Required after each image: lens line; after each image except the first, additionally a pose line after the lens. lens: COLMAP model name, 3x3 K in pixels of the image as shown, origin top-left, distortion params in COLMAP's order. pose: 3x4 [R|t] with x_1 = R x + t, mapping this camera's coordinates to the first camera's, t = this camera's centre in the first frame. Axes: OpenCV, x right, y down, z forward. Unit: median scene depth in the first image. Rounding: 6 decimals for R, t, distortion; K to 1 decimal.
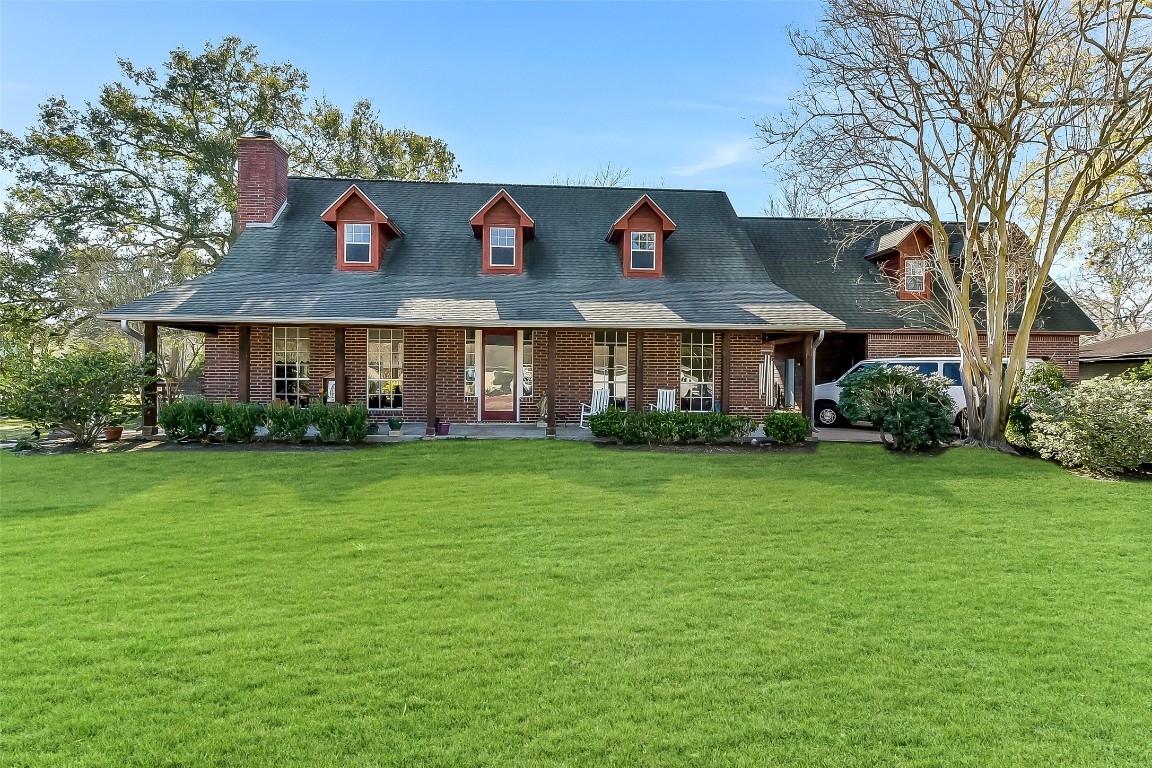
lens RADIAL K [[570.7, 0, 575.4], [0, 570.7, 382.2], [0, 0, 1]] dist [0.000202, 0.000974]
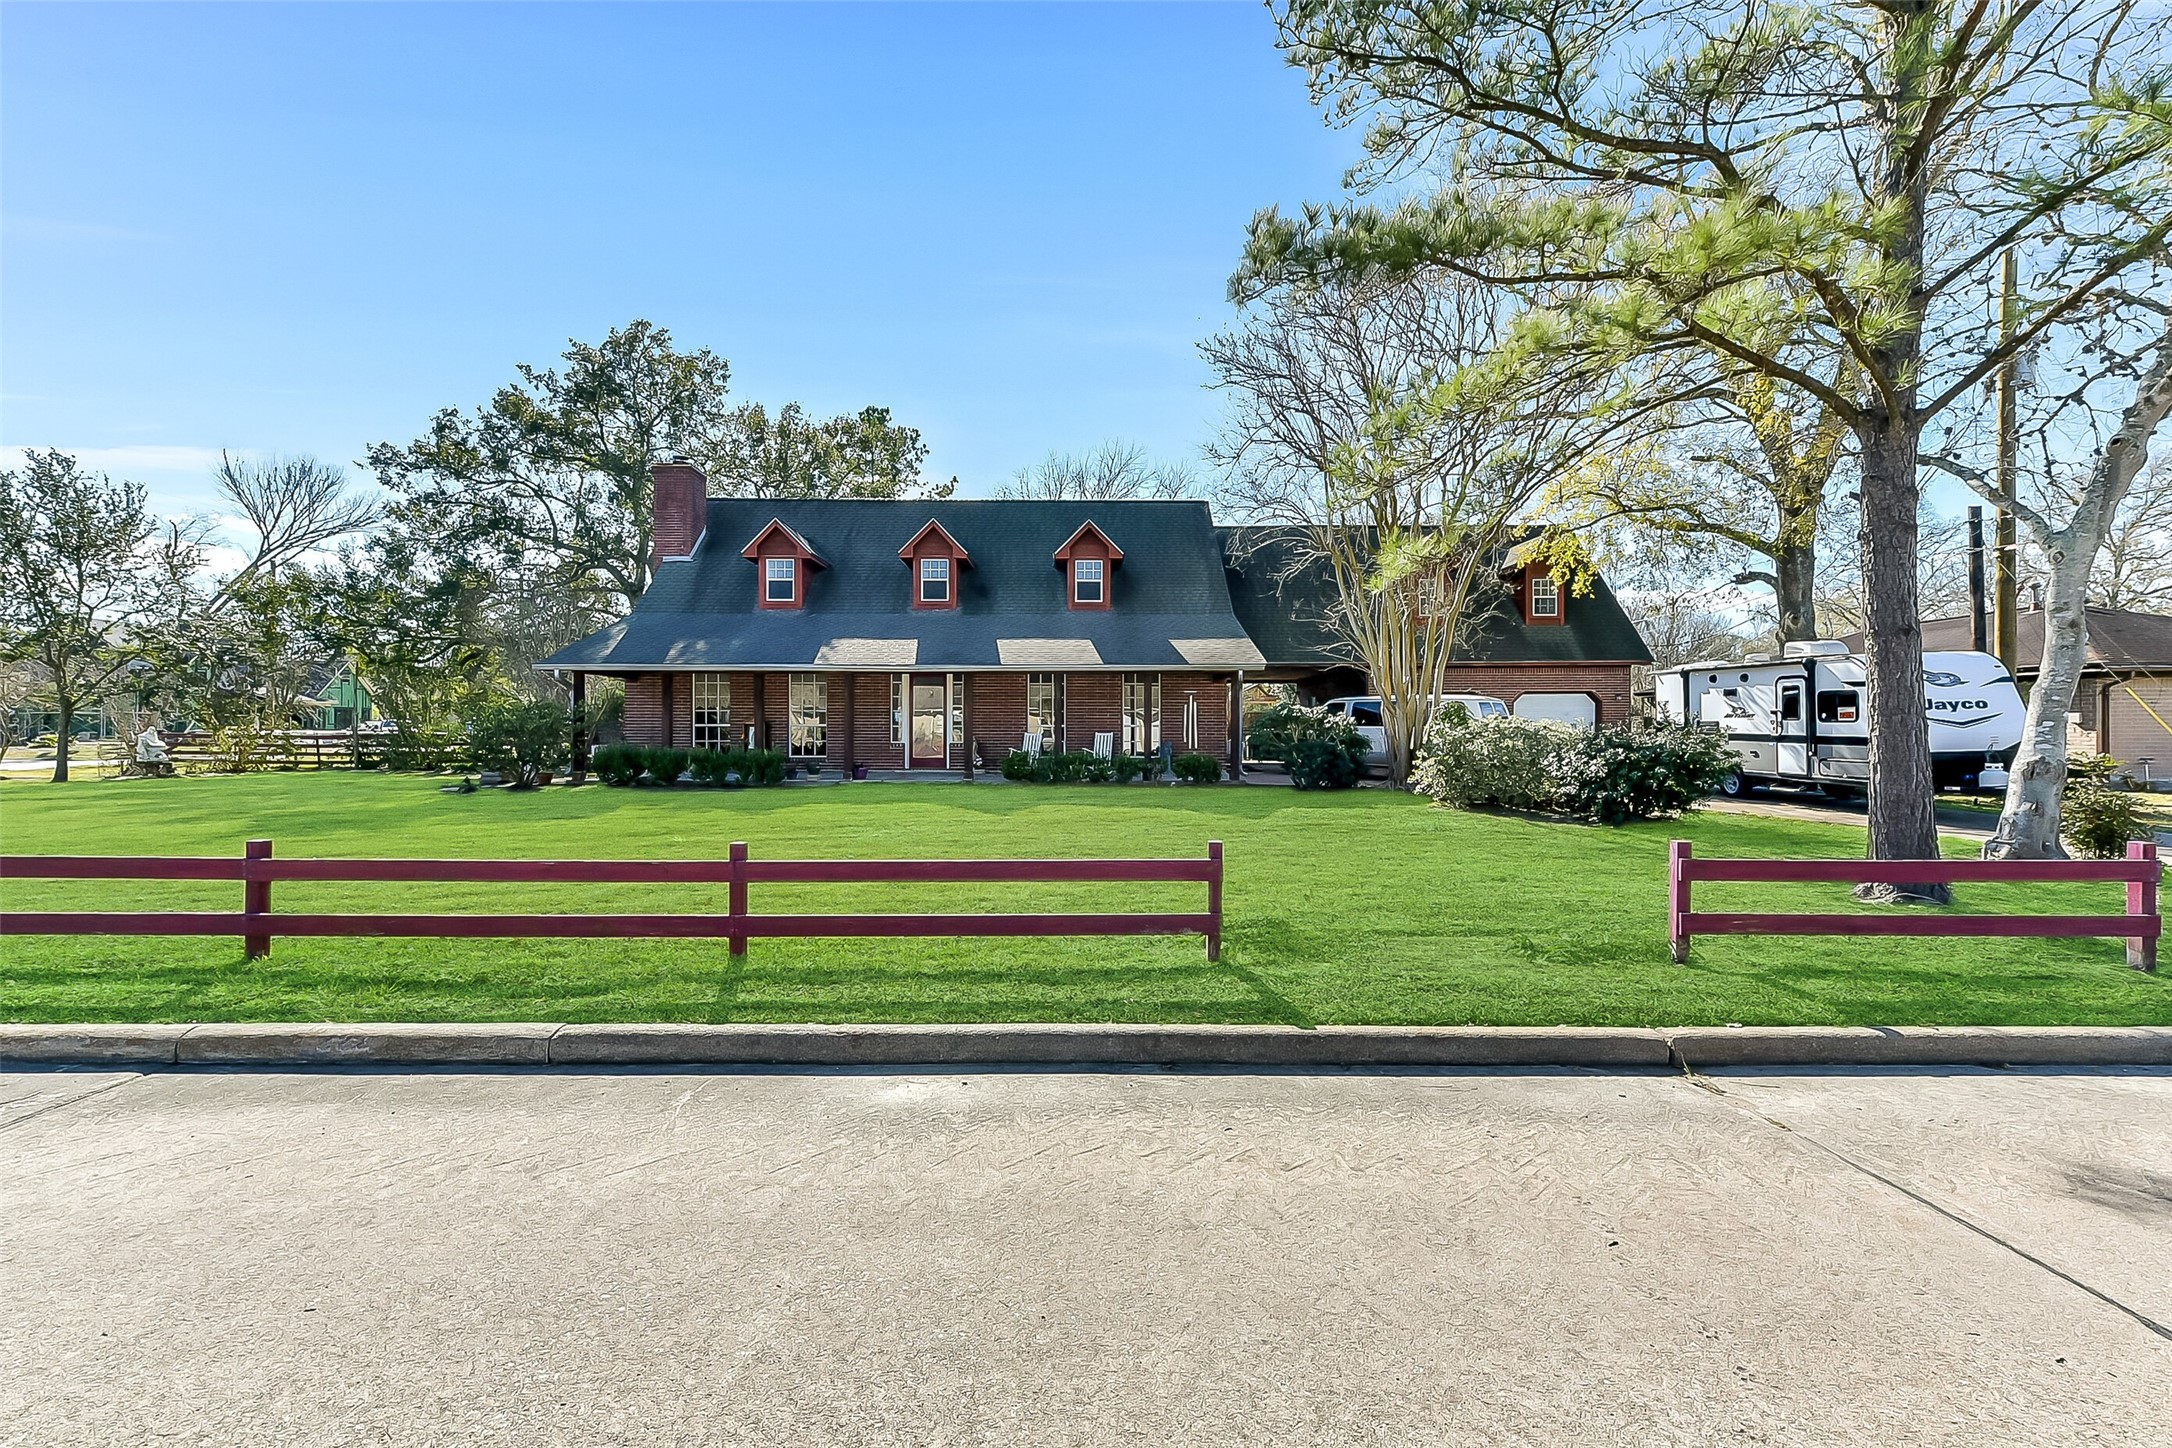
lens RADIAL K [[863.1, 0, 1086.0], [0, 863.1, 731.5], [0, 0, 1]] dist [-0.001355, -0.000140]
pose [[0.998565, -0.007553, -0.053025, 0.185314], [0.007496, 0.999971, -0.001287, 0.009805], [0.053034, 0.000888, 0.998592, -0.371231]]
